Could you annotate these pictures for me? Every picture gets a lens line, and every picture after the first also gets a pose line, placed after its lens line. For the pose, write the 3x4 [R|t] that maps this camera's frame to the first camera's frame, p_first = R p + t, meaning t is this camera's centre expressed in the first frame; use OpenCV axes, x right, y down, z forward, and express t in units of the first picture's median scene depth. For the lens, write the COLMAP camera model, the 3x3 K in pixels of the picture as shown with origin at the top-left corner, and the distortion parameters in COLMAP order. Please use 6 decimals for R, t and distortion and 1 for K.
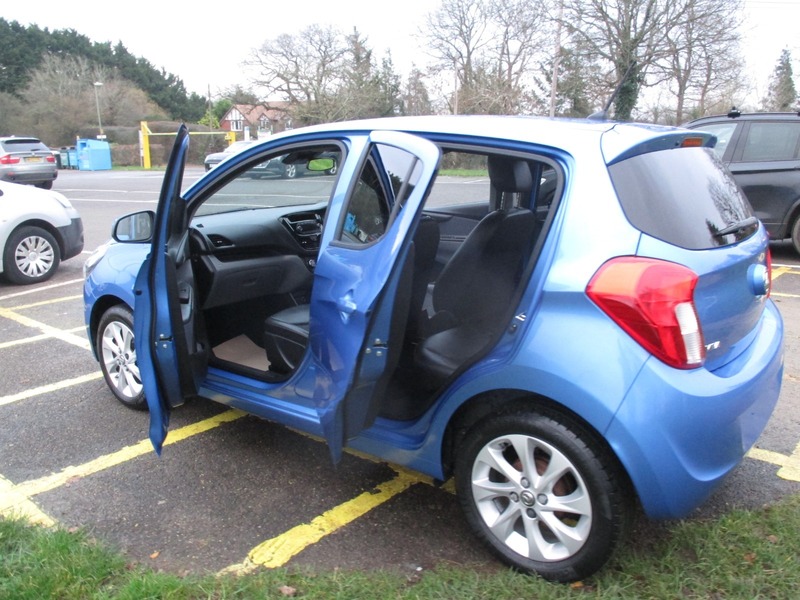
lens RADIAL K [[664.4, 0, 400.1], [0, 664.4, 320.8], [0, 0, 1]] dist [-0.033446, -0.000012]
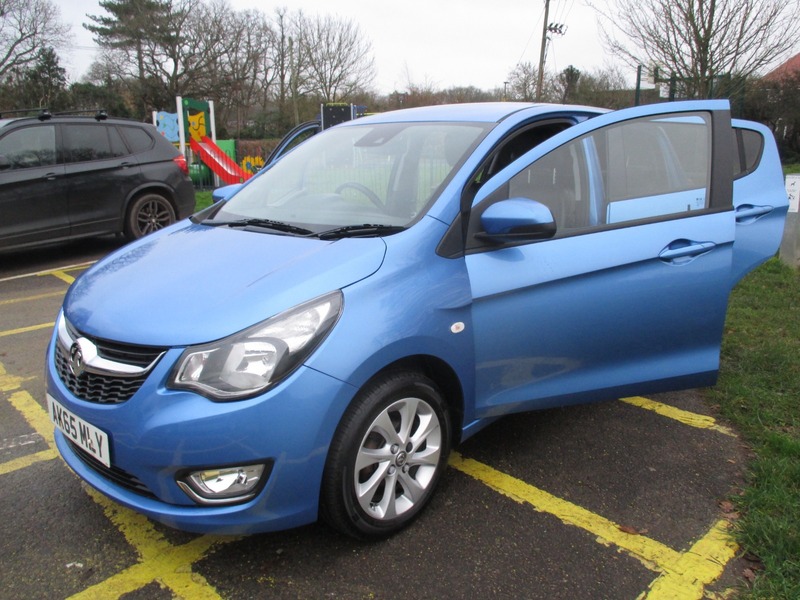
lens RADIAL K [[668.6, 0, 404.4], [0, 668.6, 322.0], [0, 0, 1]] dist [-0.033447, 0.000613]
pose [[0.099856, -0.253707, 0.962113, -0.080988], [0.276709, 0.935883, 0.218071, -0.016321], [-0.955752, 0.244449, 0.163657, 0.069620]]
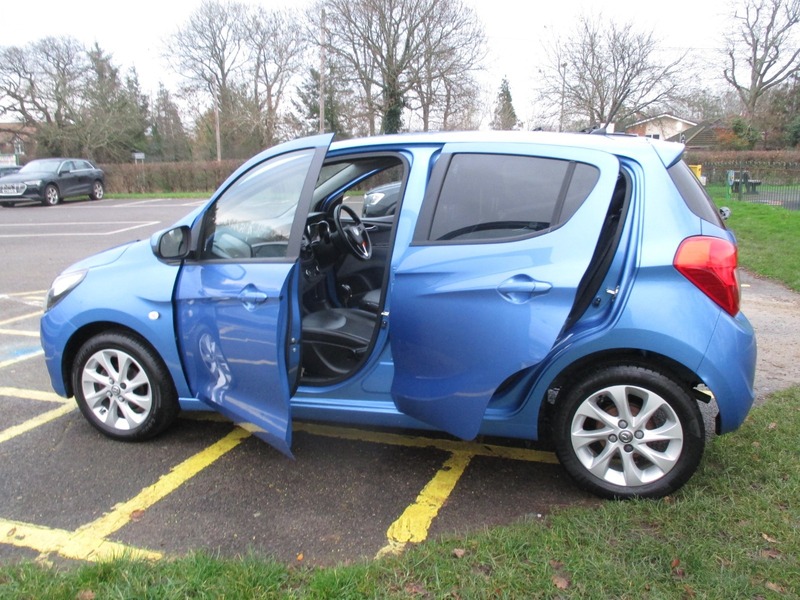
lens RADIAL K [[667.0, 0, 399.4], [0, 667.0, 323.5], [0, 0, 1]] dist [-0.037651, 0.004425]
pose [[0.933185, -0.092521, 0.347282, -0.029382], [0.102253, 0.994710, -0.009762, 0.001233], [-0.344542, 0.044621, 0.937710, -0.001464]]
